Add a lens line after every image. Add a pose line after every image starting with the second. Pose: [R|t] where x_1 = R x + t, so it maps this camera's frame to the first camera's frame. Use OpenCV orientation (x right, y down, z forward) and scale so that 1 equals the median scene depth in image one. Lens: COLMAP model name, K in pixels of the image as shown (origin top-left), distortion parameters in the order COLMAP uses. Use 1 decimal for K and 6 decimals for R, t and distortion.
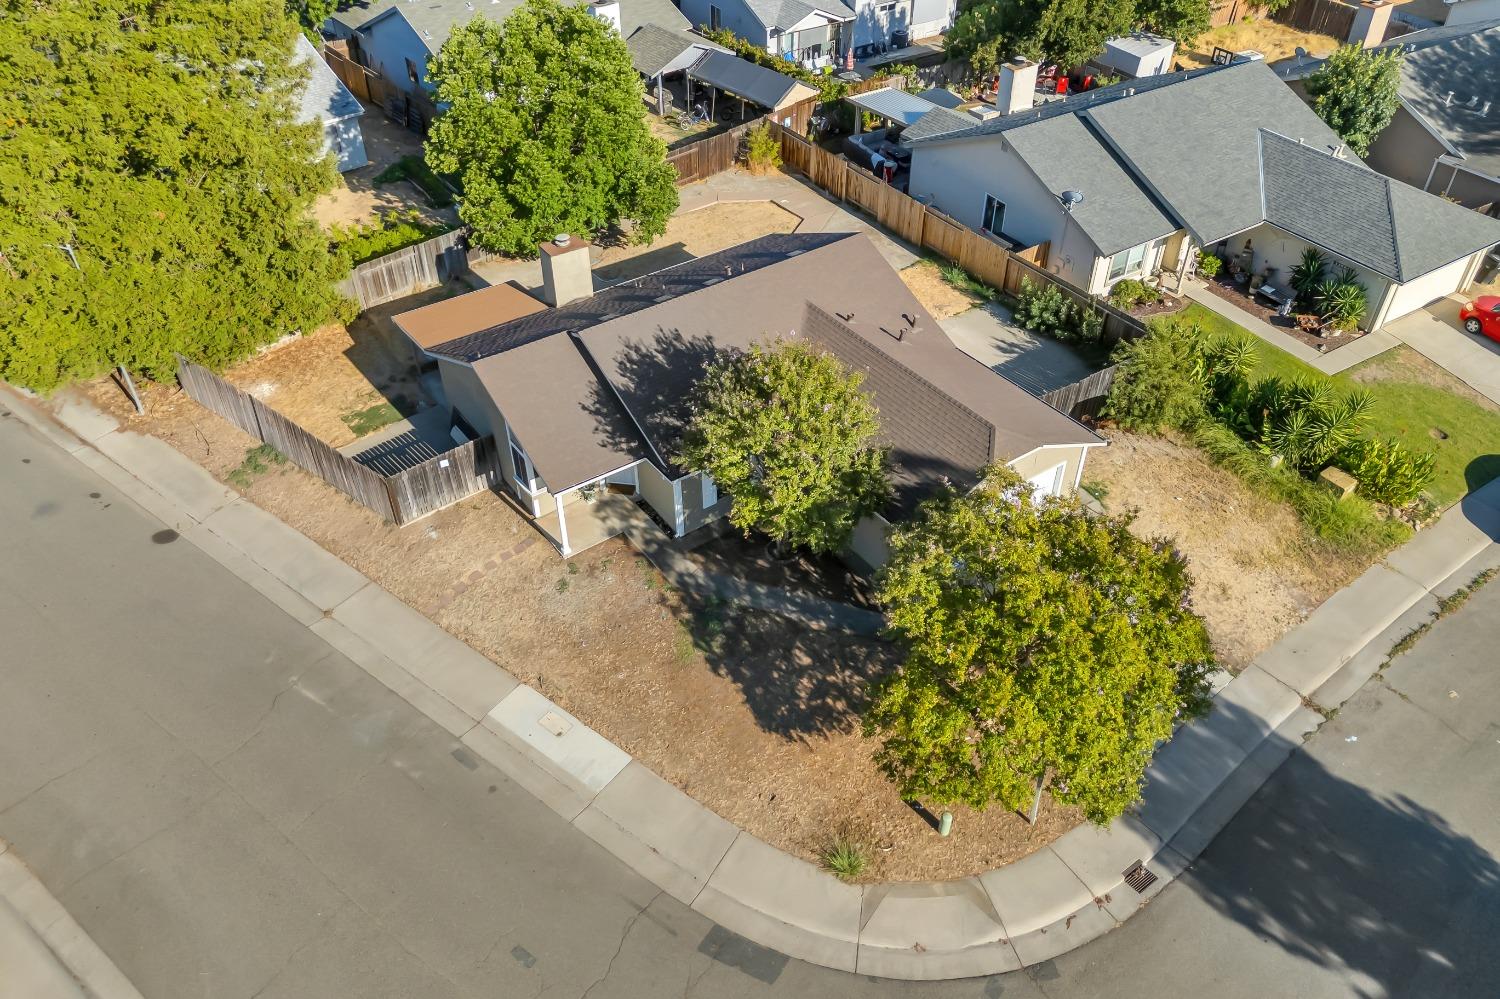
lens RADIAL K [[1103.1, 0, 746.4], [0, 1103.1, 495.5], [0, 0, 1]] dist [0.059538, -0.063518]
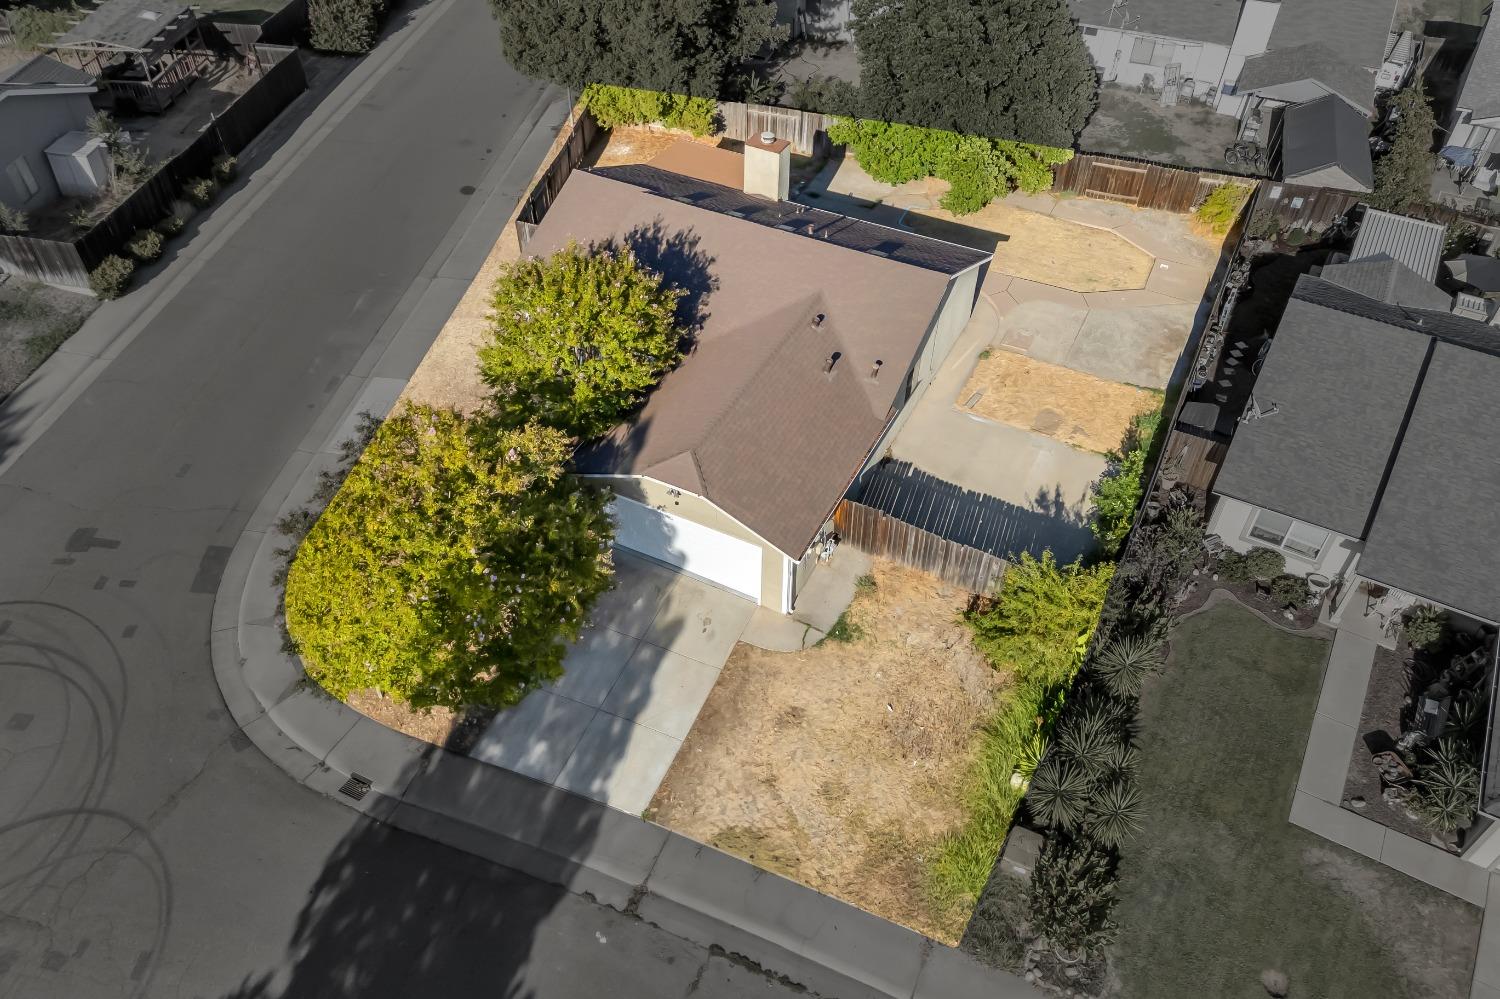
lens RADIAL K [[1103.1, 0, 746.4], [0, 1103.1, 495.5], [0, 0, 1]] dist [0.059538, -0.063518]
pose [[0.470037, 0.621003, -0.627232, 0.870203], [-0.573961, 0.754911, 0.317298, -0.363661], [0.670548, 0.210864, 0.711268, 0.359601]]
